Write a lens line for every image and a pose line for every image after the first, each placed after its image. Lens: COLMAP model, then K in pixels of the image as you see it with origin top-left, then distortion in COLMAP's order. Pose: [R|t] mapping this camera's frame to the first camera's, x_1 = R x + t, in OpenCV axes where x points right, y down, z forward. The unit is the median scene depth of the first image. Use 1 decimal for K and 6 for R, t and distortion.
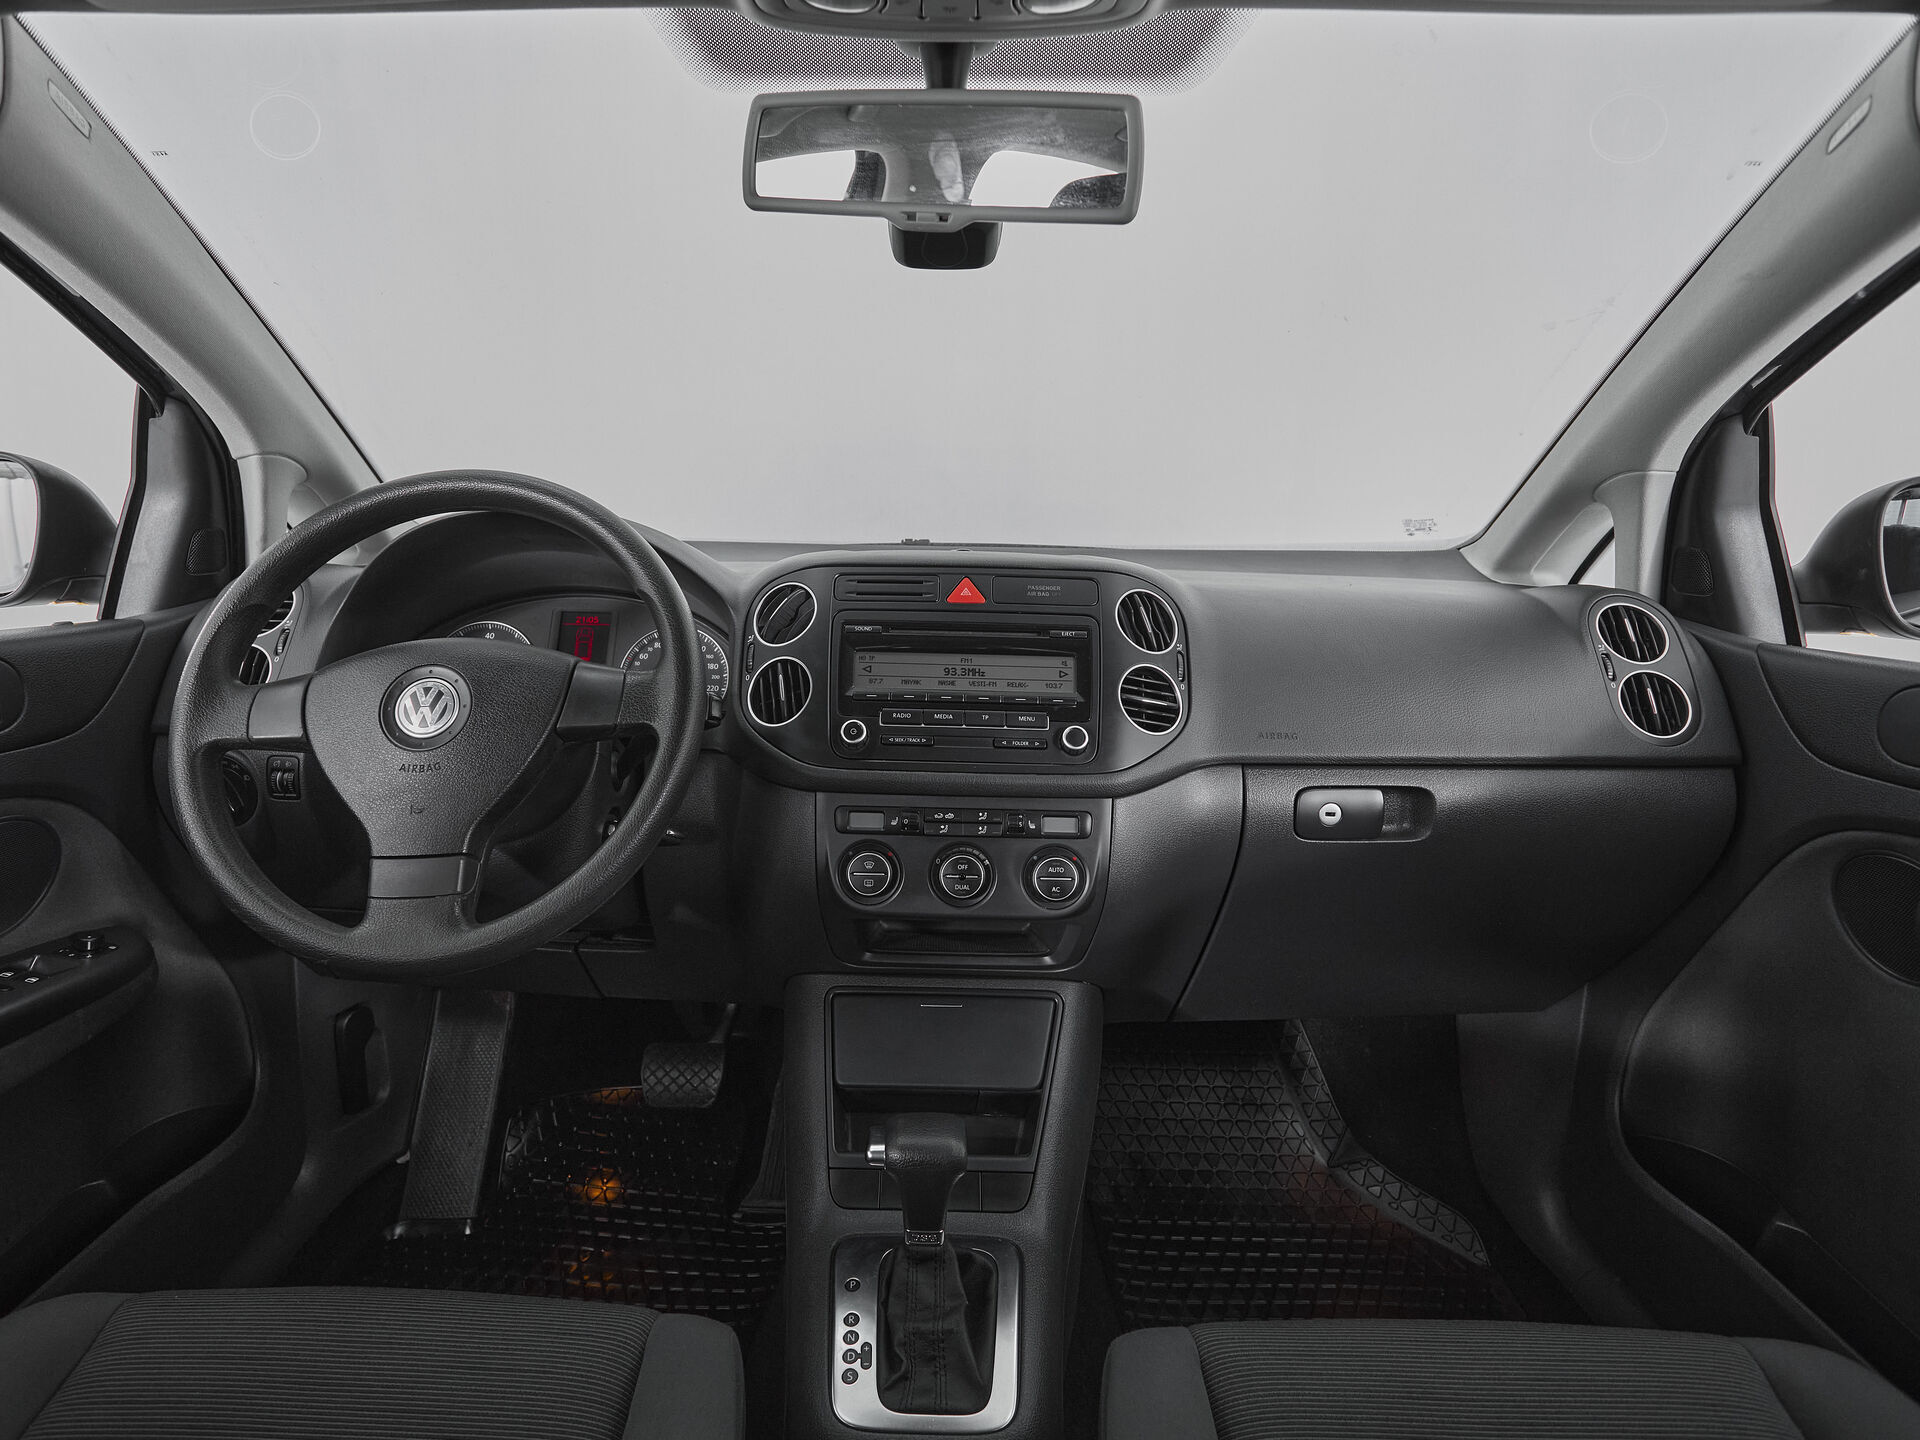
lens RADIAL K [[993.1, 0, 903.8], [0, 993.1, 728.0], [0, 0, 1]] dist [0.003937, -0.003099]
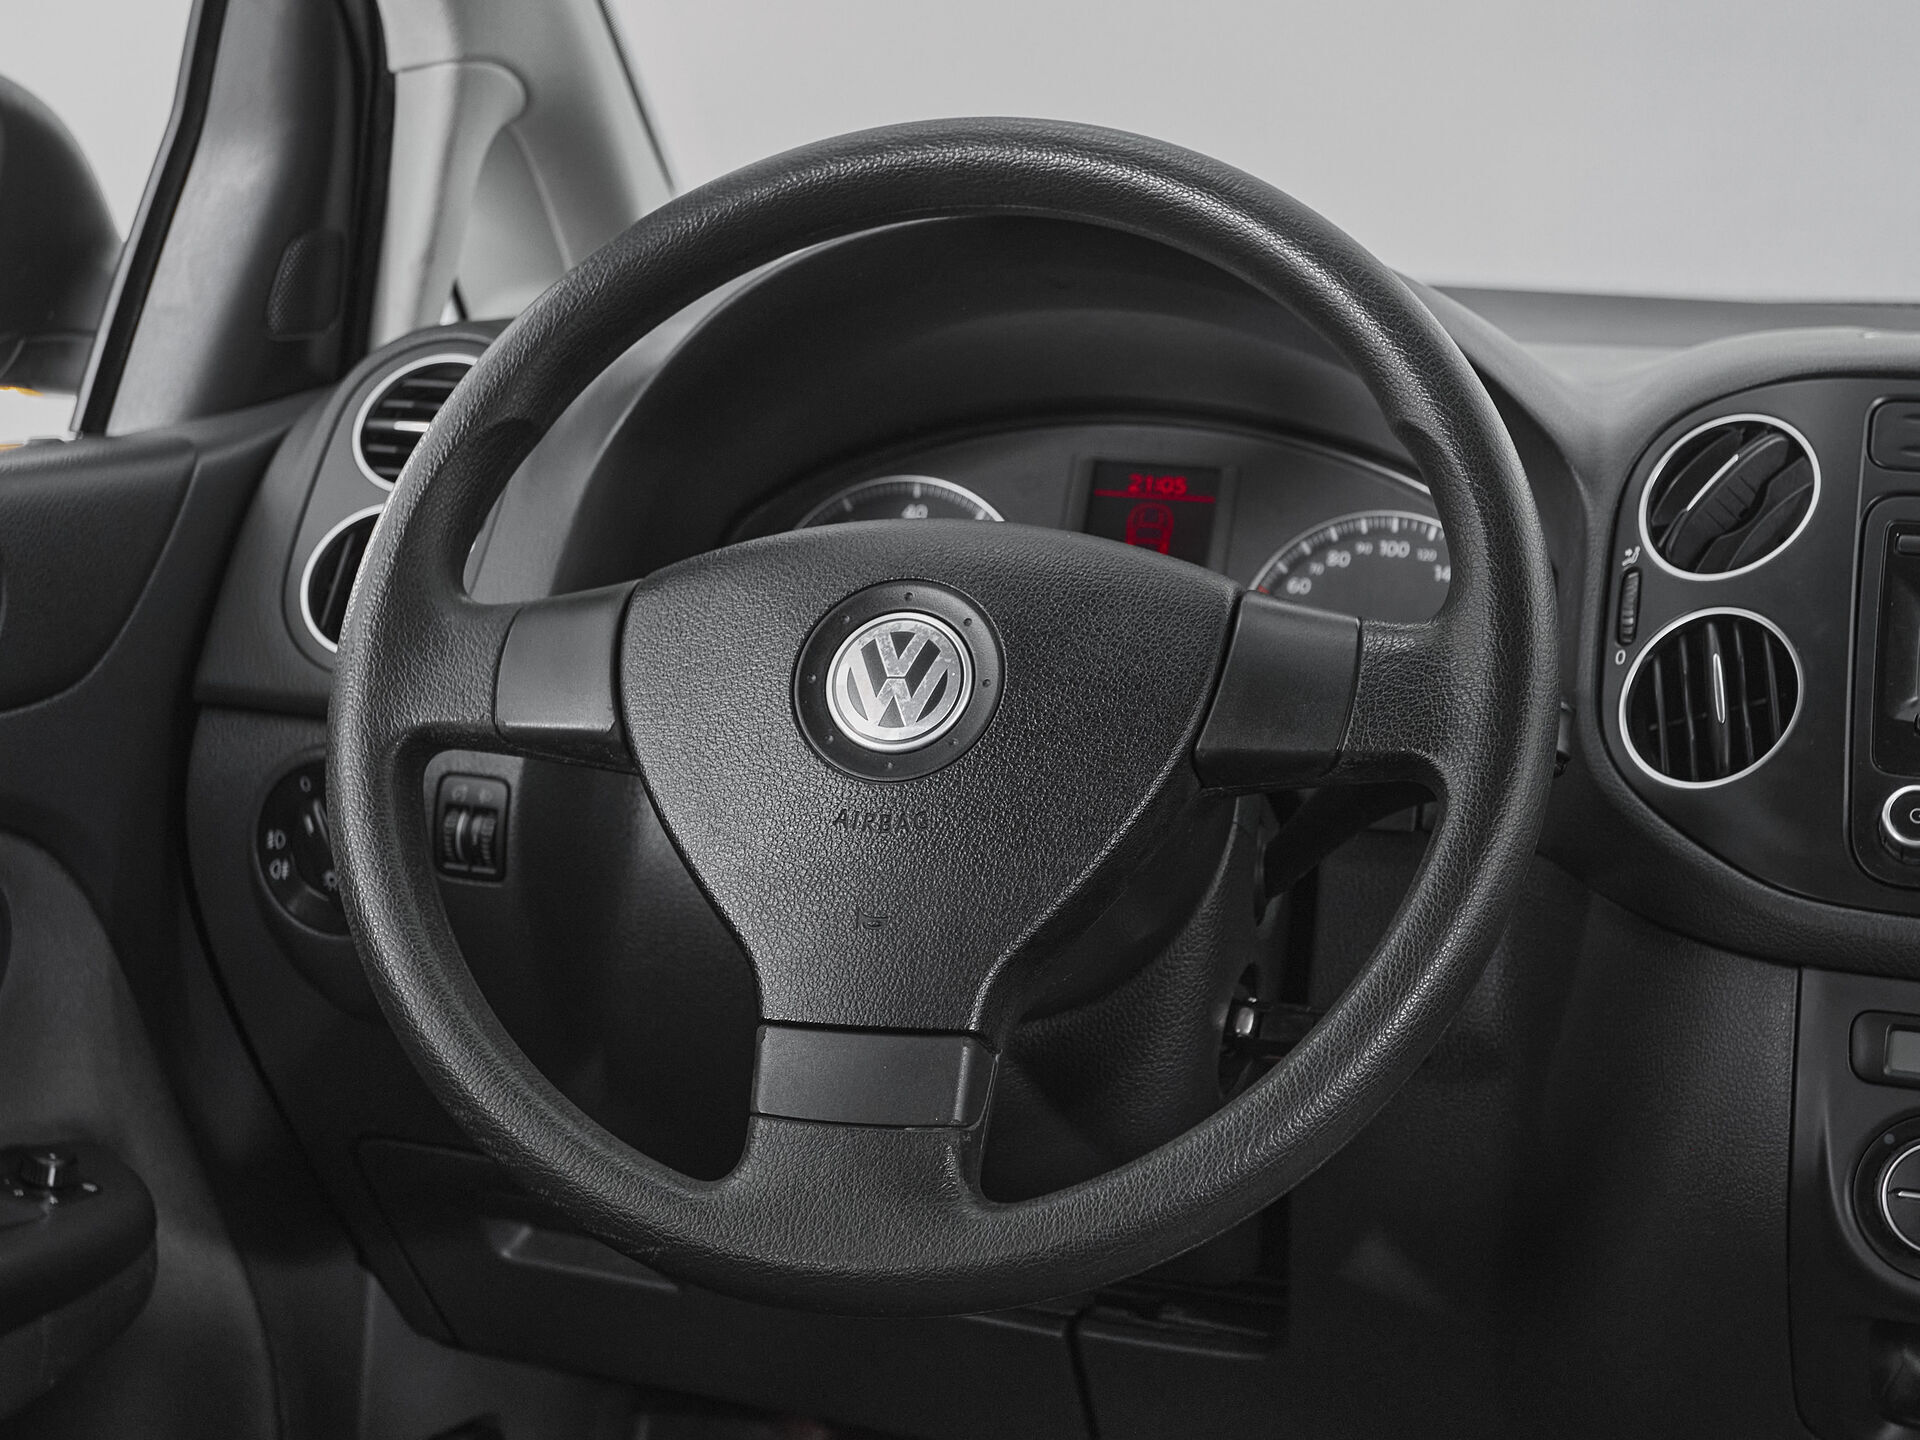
lens RADIAL K [[3076.0, 0, 932.5], [0, 3076.0, 684.7], [0, 0, 1]] dist [0.020268, 0.000000]
pose [[0.962979, 0.062639, -0.262198, -0.103008], [-0.074436, 0.996601, -0.035295, 0.022083], [0.259096, 0.053506, 0.964368, -0.218617]]
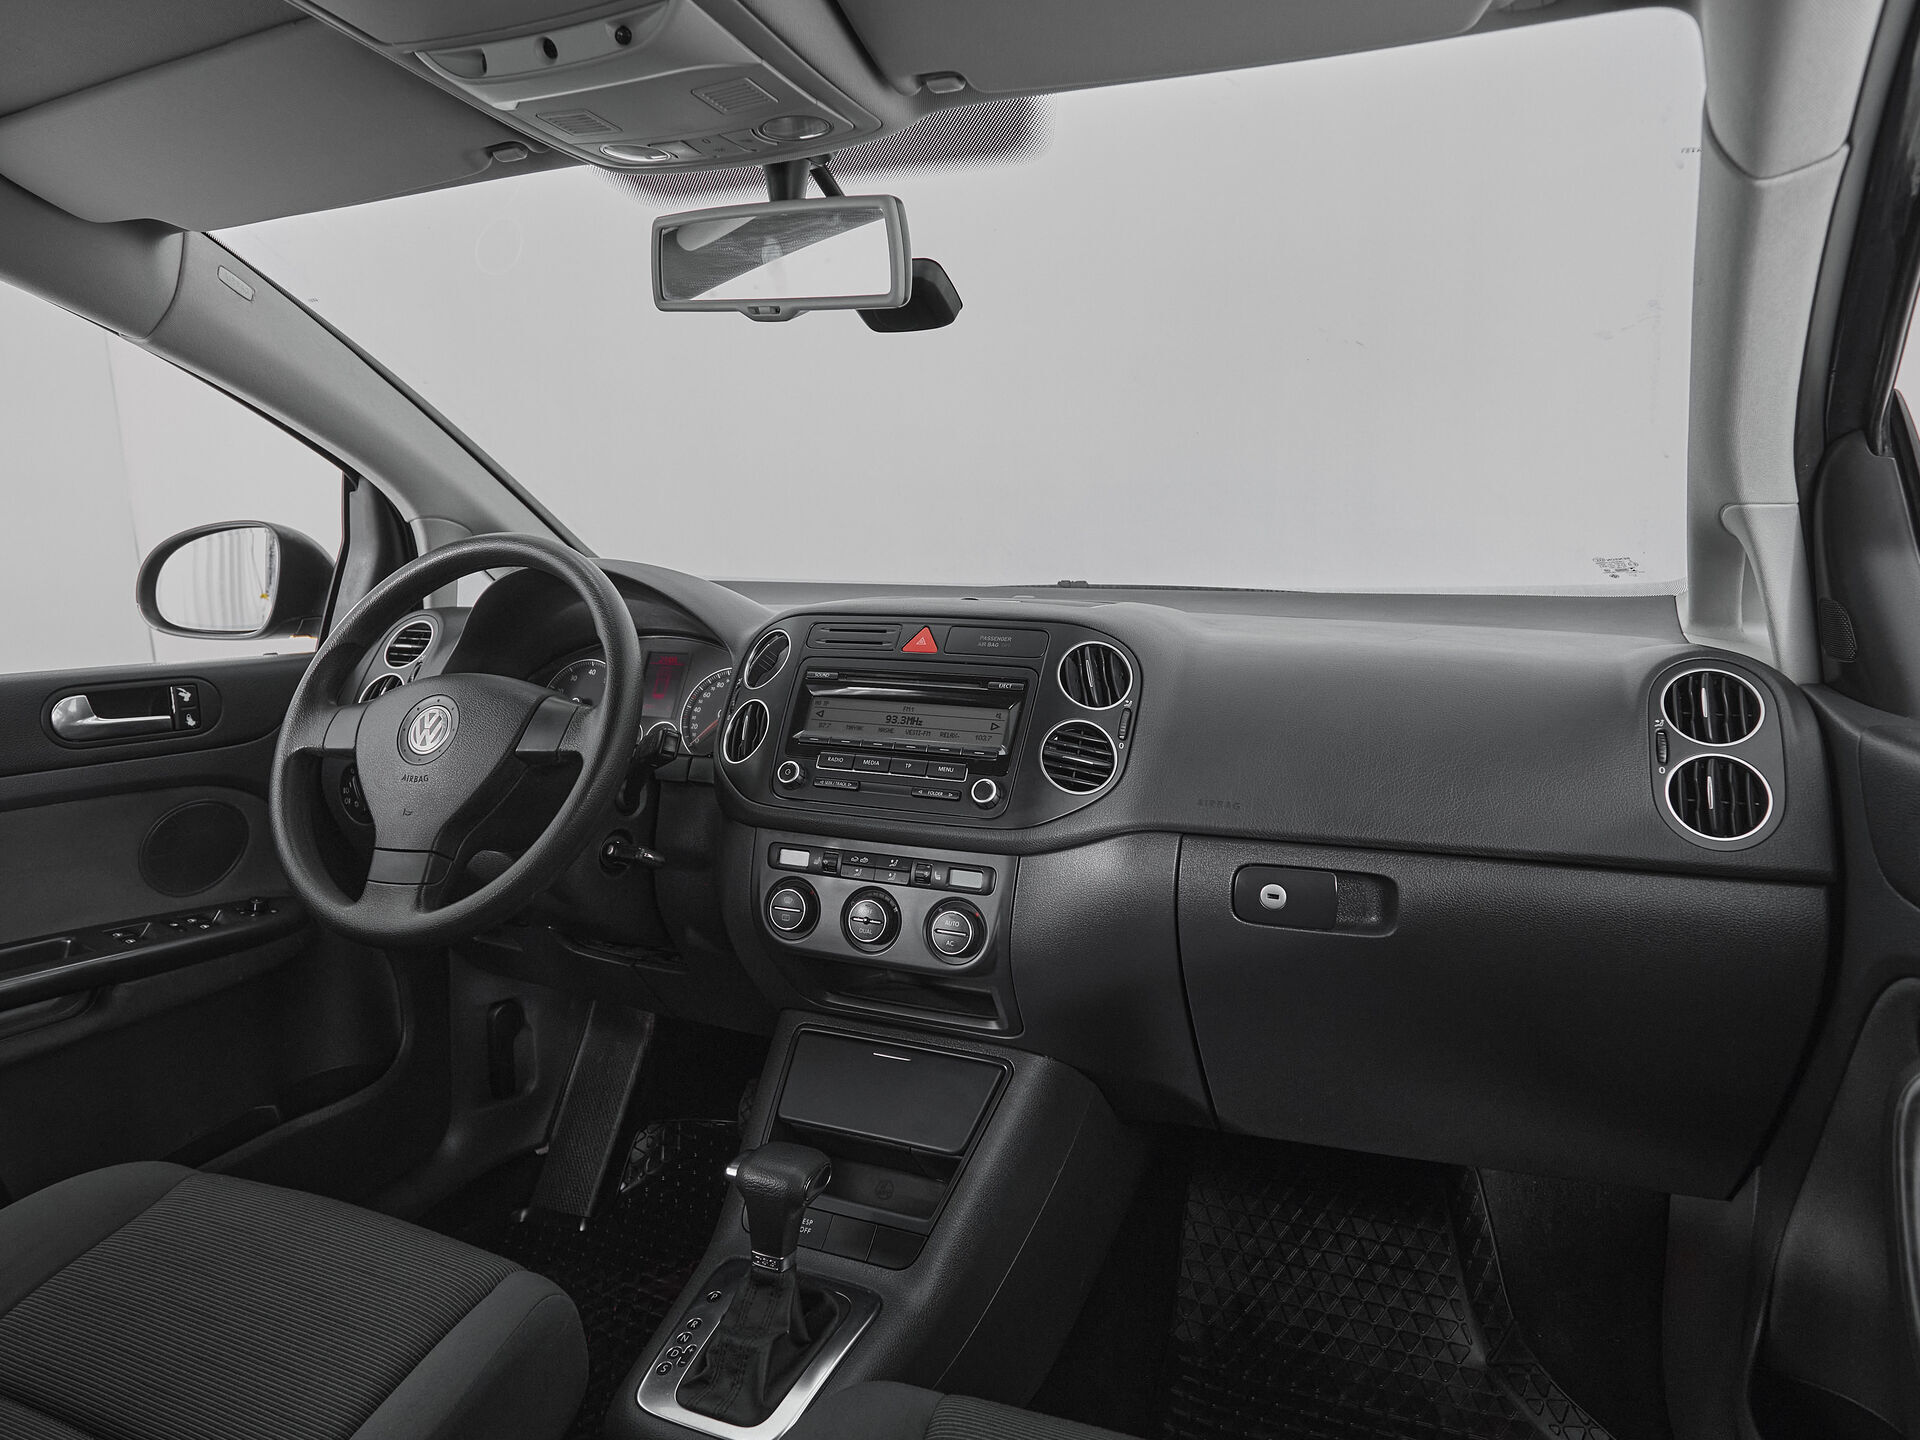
lens RADIAL K [[1165.3, 0, 953.7], [0, 1165.3, 711.8], [0, 0, 1]] dist [-0.001503, 0.010103]
pose [[0.933382, 0.038570, -0.356806, 0.529655], [-0.061097, 0.996772, -0.052077, -0.006336], [0.353646, 0.070408, 0.932726, -0.089995]]
